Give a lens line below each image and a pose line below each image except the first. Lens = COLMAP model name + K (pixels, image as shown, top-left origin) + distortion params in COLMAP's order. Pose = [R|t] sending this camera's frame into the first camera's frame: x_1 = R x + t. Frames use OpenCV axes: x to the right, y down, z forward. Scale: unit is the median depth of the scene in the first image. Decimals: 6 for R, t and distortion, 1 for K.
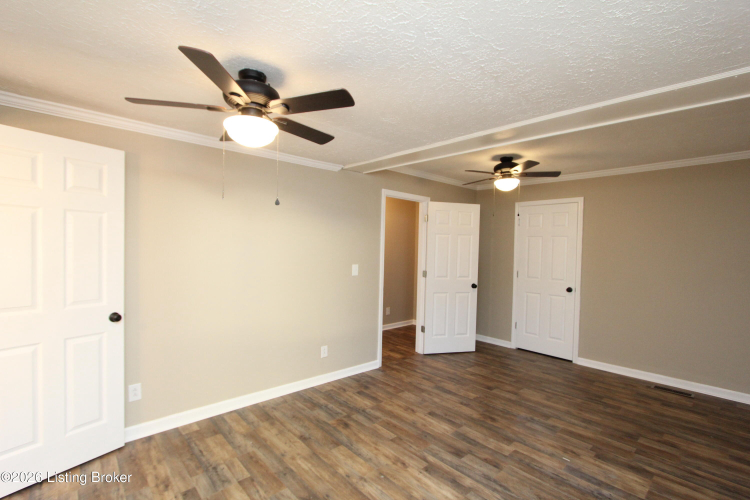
lens RADIAL K [[344.1, 0, 374.7], [0, 344.1, 247.5], [0, 0, 1]] dist [-0.013483, -0.000903]
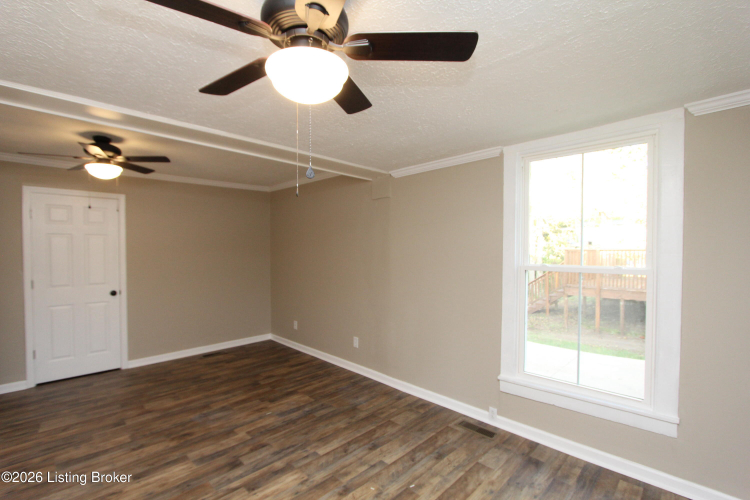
lens RADIAL K [[344.1, 0, 374.7], [0, 344.1, 255.8], [0, 0, 1]] dist [-0.013483, -0.000903]
pose [[-0.057558, -0.040478, 0.997521, -0.572679], [0.002433, 0.999169, 0.040685, -0.018016], [-0.998339, 0.004768, -0.057412, 0.531428]]
